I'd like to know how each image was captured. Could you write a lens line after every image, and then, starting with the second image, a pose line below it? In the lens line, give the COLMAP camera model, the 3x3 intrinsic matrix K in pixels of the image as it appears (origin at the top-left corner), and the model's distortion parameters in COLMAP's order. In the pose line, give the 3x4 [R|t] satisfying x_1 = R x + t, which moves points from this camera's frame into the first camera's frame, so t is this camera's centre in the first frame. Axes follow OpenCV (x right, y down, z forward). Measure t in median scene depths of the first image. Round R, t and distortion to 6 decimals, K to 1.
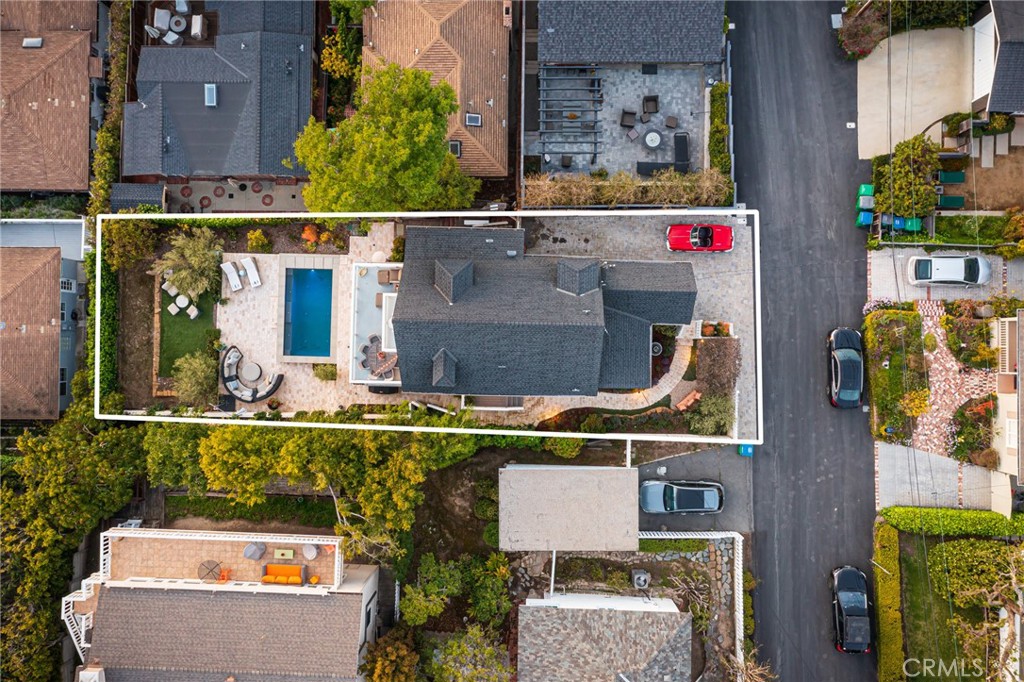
lens RADIAL K [[835.0, 0, 508.3], [0, 835.0, 347.7], [0, 0, 1]] dist [-0.009311, 0.009159]
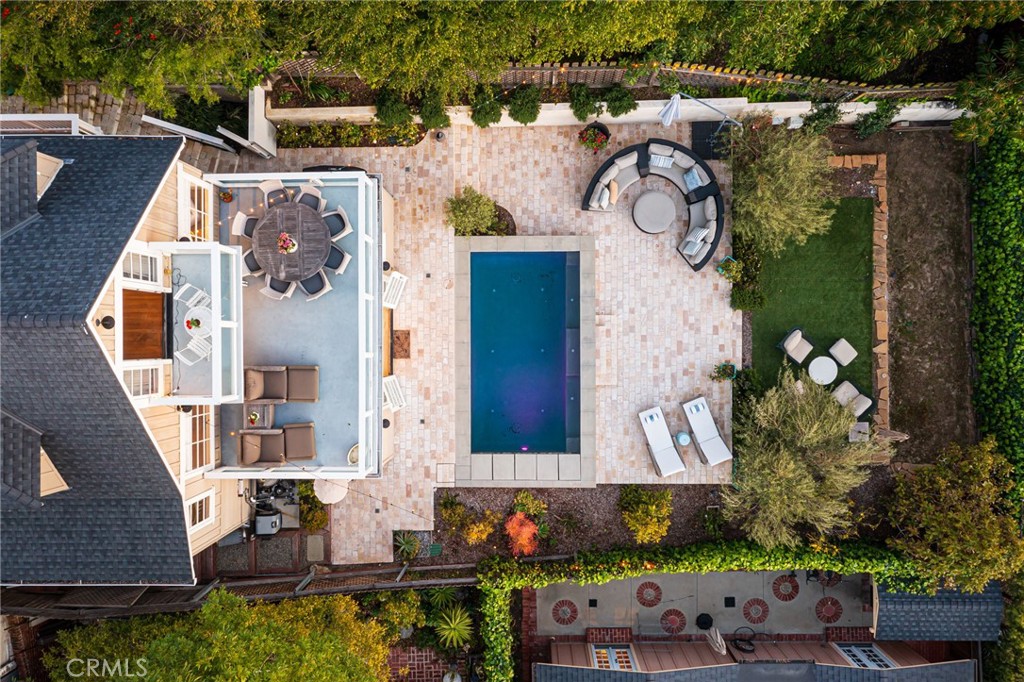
lens RADIAL K [[835.0, 0, 508.1], [0, 835.0, 341.0], [0, 0, 1]] dist [-0.009311, 0.009159]
pose [[-0.998040, 0.031023, 0.054341, -0.253409], [-0.030460, -0.999474, 0.011164, -0.040585], [0.054659, 0.009487, 0.998460, 0.561716]]
